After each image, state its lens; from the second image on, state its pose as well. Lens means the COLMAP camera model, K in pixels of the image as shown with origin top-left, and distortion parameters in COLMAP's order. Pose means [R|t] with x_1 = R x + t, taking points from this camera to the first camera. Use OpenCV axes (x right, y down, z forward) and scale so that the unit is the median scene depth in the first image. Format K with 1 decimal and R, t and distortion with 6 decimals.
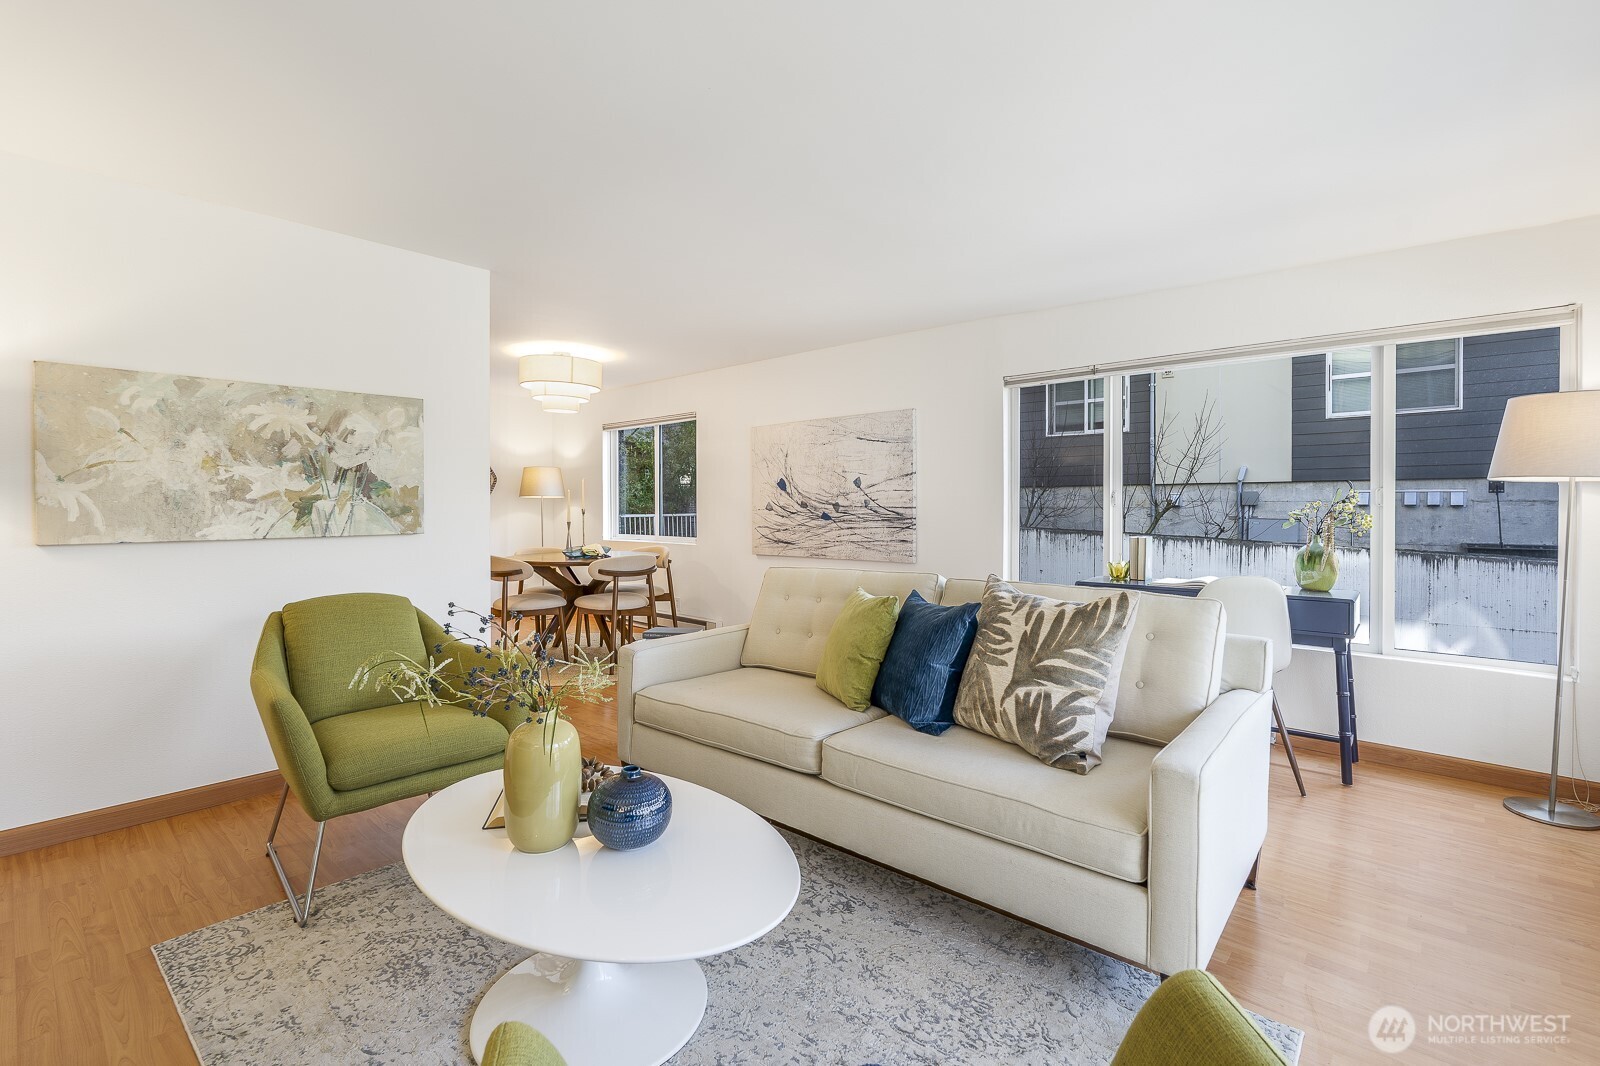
lens RADIAL K [[727.1, 0, 797.2], [0, 727.1, 509.3], [0, 0, 1]] dist [-0.001760, -0.000239]
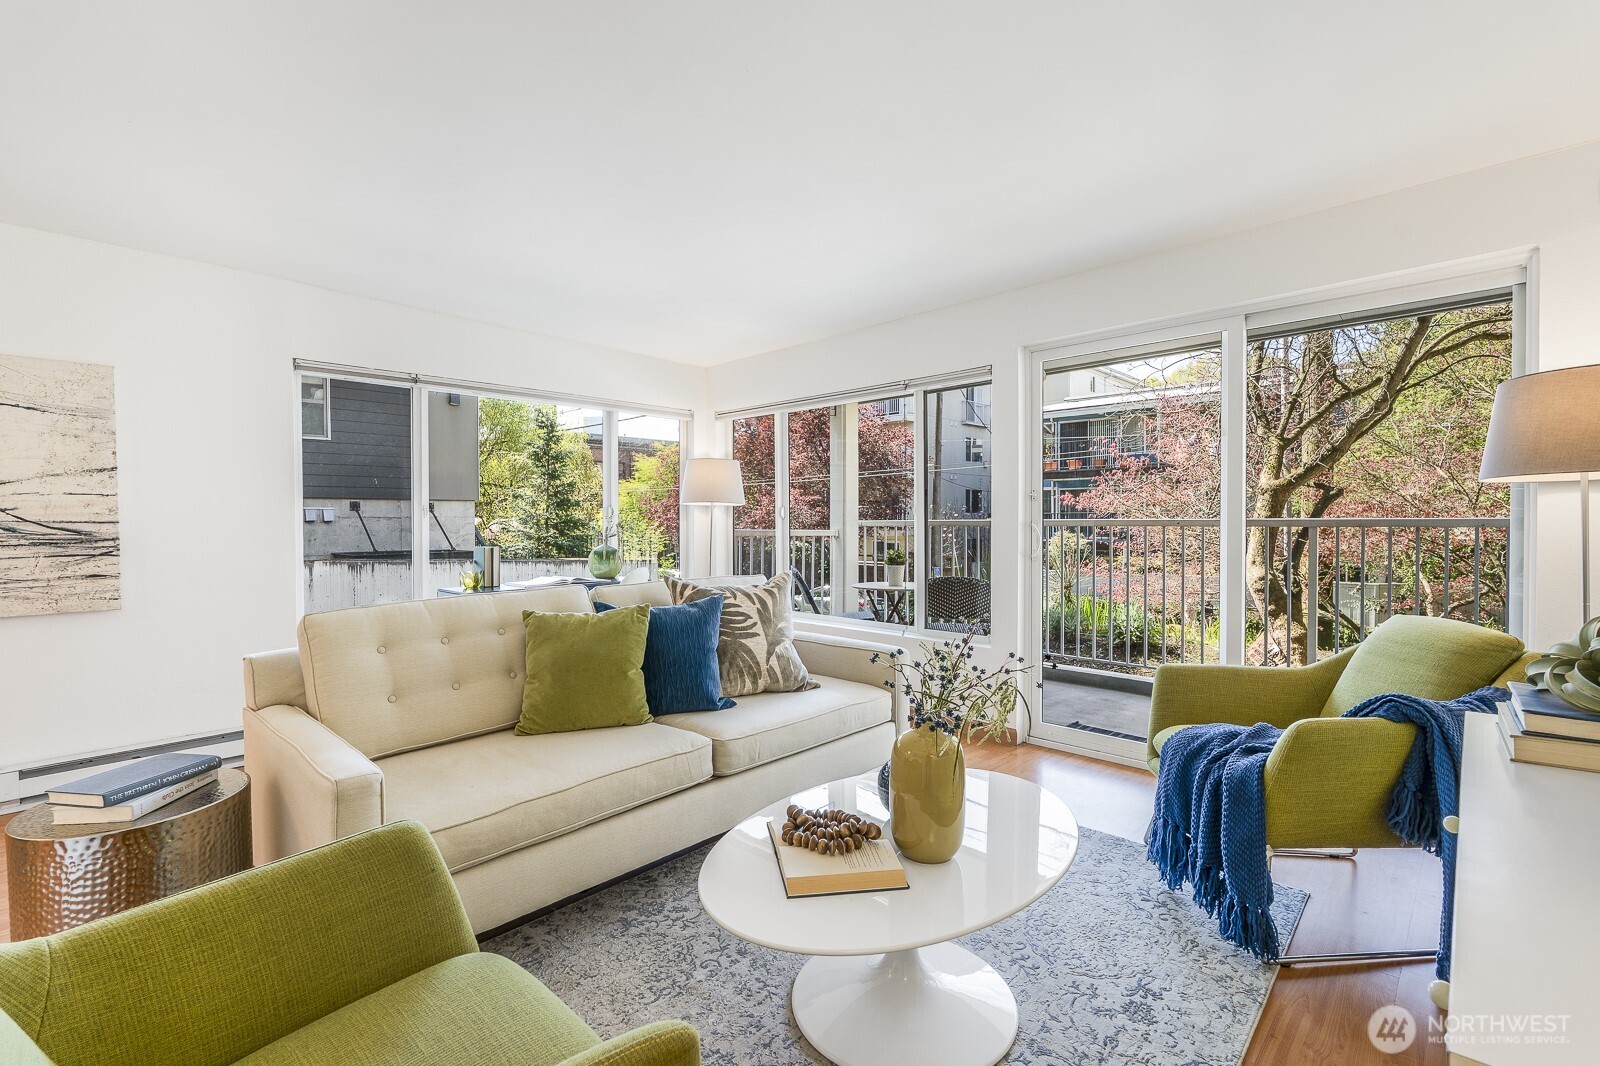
lens RADIAL K [[707.9, 0, 807.4], [0, 707.9, 530.8], [0, 0, 1]] dist [-0.000302, 0.000020]
pose [[0.034247, -0.015405, 0.999295, -0.411803], [0.009456, 0.999841, 0.015089, 0.001376], [-0.999369, 0.008932, 0.034387, 0.352869]]
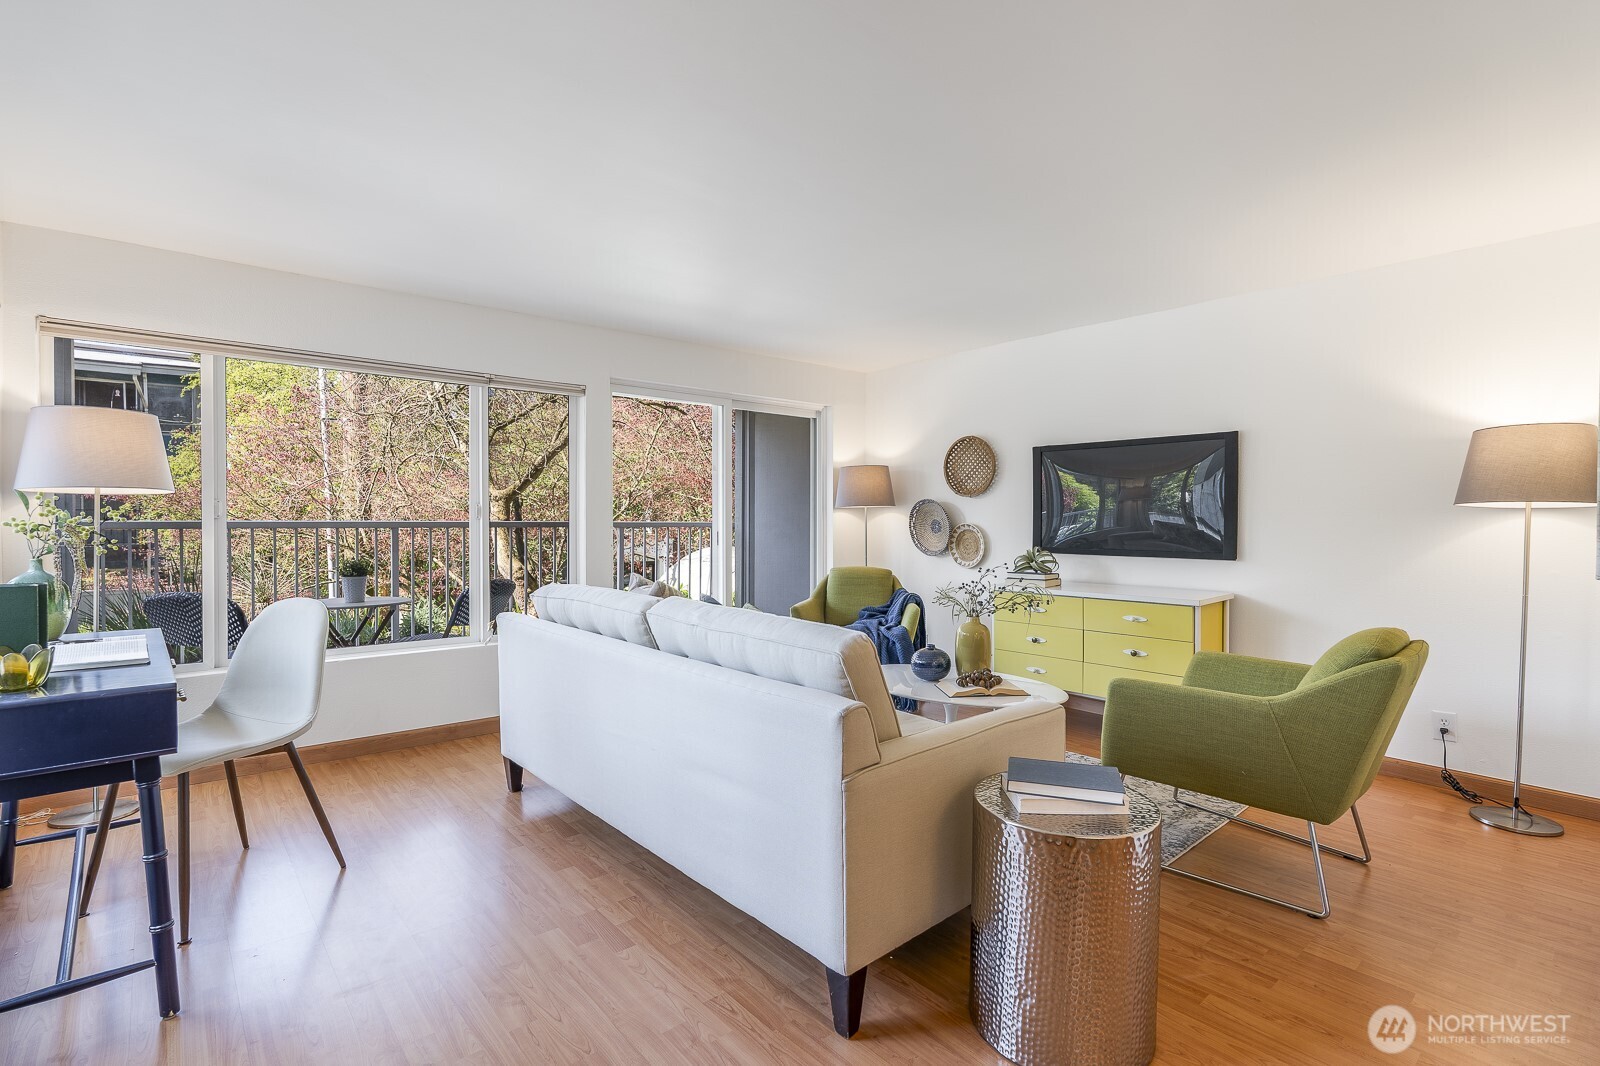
lens RADIAL K [[739.2, 0, 799.4], [0, 739.2, 527.5], [0, 0, 1]] dist [-0.001180, -0.000312]
pose [[-0.990976, -0.004860, 0.133949, -0.048682], [-0.003004, 0.999897, 0.014048, -0.003665], [-0.134003, 0.013519, -0.990889, 0.996717]]
